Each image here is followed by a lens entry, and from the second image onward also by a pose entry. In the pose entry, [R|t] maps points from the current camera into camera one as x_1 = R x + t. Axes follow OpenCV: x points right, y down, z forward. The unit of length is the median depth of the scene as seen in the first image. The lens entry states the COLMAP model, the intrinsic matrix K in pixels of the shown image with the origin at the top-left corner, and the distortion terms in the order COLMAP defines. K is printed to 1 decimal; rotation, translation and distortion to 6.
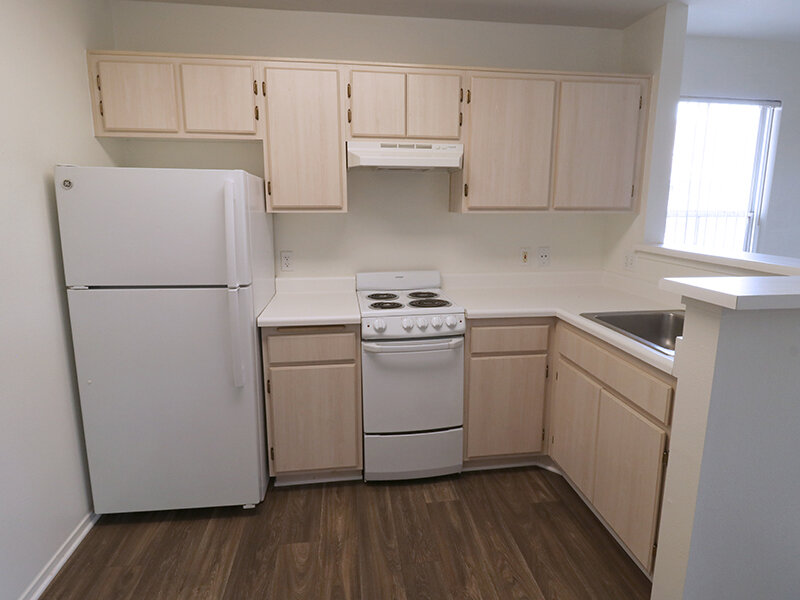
lens RADIAL K [[440.7, 0, 402.3], [0, 440.7, 289.8], [0, 0, 1]] dist [0.000192, -0.016018]
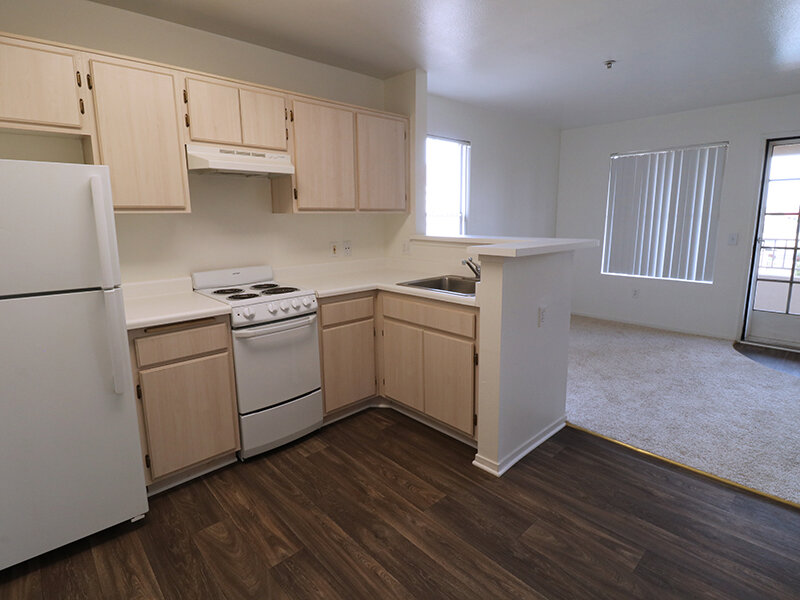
lens RADIAL K [[412.4, 0, 398.5], [0, 412.4, 288.9], [0, 0, 1]] dist [-0.001540, -0.013940]
pose [[0.817025, -0.107125, 0.566564, -0.310229], [0.114552, 0.993160, 0.022592, 0.038819], [-0.565109, 0.046443, 0.823708, -0.070528]]
